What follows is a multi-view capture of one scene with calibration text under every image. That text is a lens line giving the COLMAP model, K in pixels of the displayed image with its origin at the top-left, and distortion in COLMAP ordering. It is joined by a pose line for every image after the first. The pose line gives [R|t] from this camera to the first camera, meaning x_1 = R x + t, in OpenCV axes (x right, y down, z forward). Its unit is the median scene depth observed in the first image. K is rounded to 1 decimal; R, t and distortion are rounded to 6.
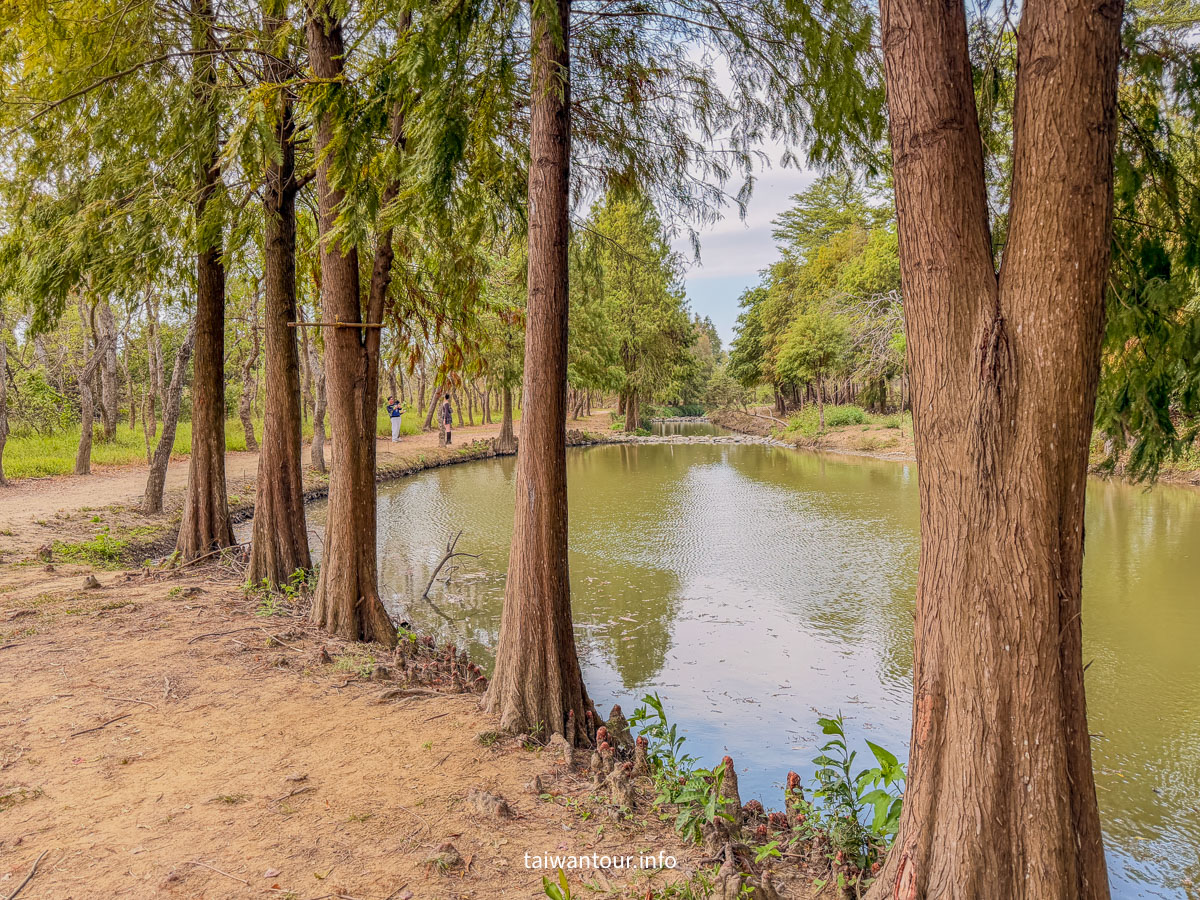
lens RADIAL K [[838.3, 0, 600.3], [0, 838.3, 450.3], [0, 0, 1]] dist [-0.000032, 0.000055]
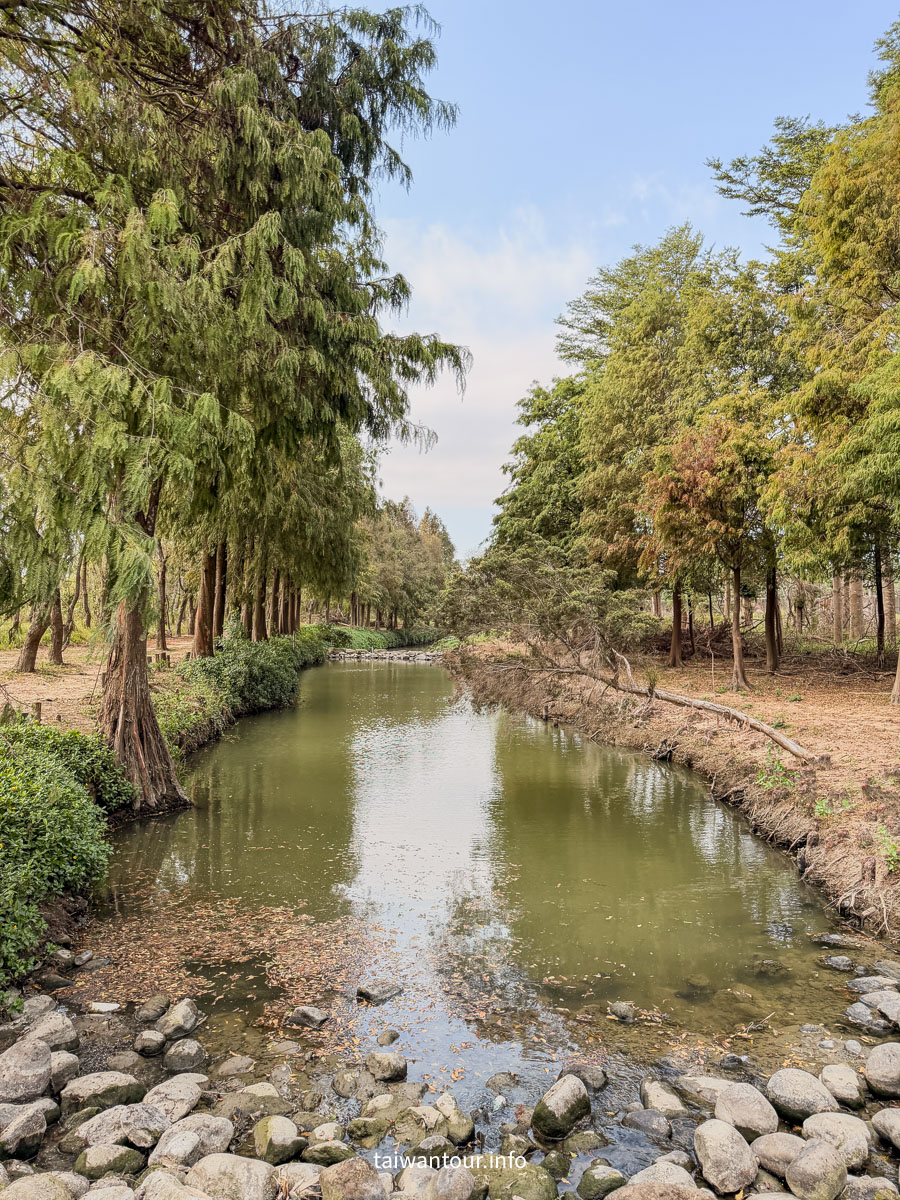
lens RADIAL K [[838.3, 0, 450.4], [0, 838.3, 598.9], [0, 0, 1]] dist [-0.000032, 0.000055]
pose [[0.988523, 0.037658, 0.146300, 0.066792], [-0.025148, 0.995940, -0.086437, -0.035746], [-0.148961, 0.081766, 0.985457, 0.564072]]
